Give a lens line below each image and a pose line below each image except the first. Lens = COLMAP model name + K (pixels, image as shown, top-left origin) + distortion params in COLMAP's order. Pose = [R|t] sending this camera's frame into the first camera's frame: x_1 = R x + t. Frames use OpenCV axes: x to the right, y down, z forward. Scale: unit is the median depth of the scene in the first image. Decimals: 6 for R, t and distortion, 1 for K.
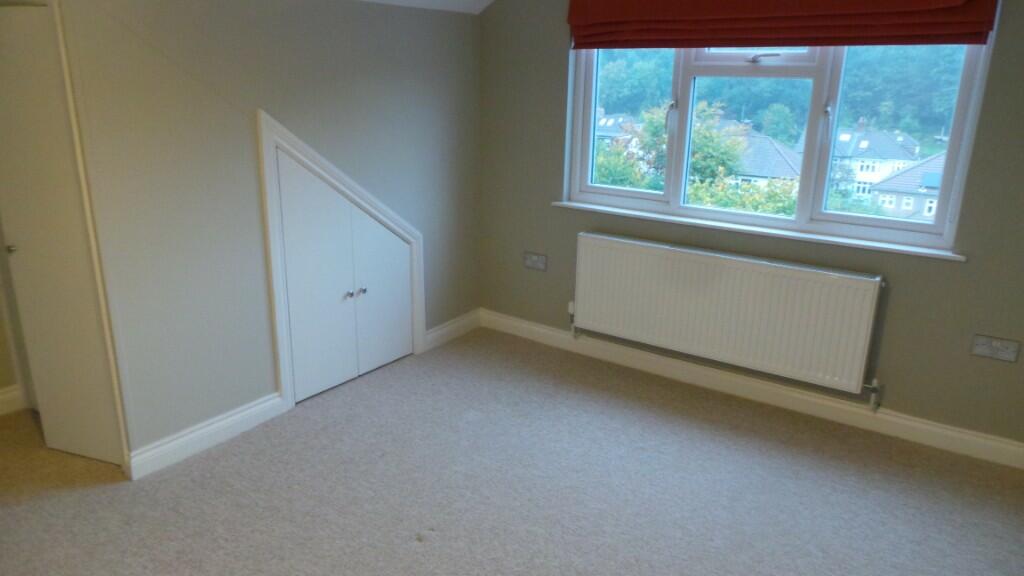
lens RADIAL K [[710.7, 0, 512.0], [0, 710.7, 288.0], [0, 0, 1]] dist [-0.000325, -0.000964]
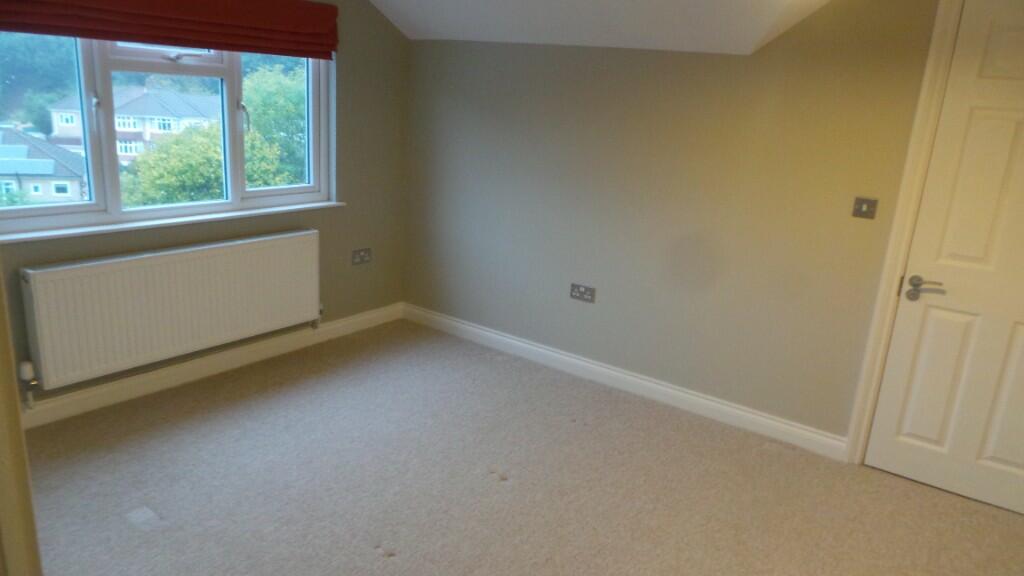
lens RADIAL K [[704.1, 0, 512.0], [0, 704.1, 288.0], [0, 0, 1]] dist [-0.005700, -0.003472]
pose [[0.011370, -0.275329, 0.961283, -0.733867], [0.231998, 0.935839, 0.265297, -0.163667], [-0.972650, 0.220000, 0.074516, 0.513887]]
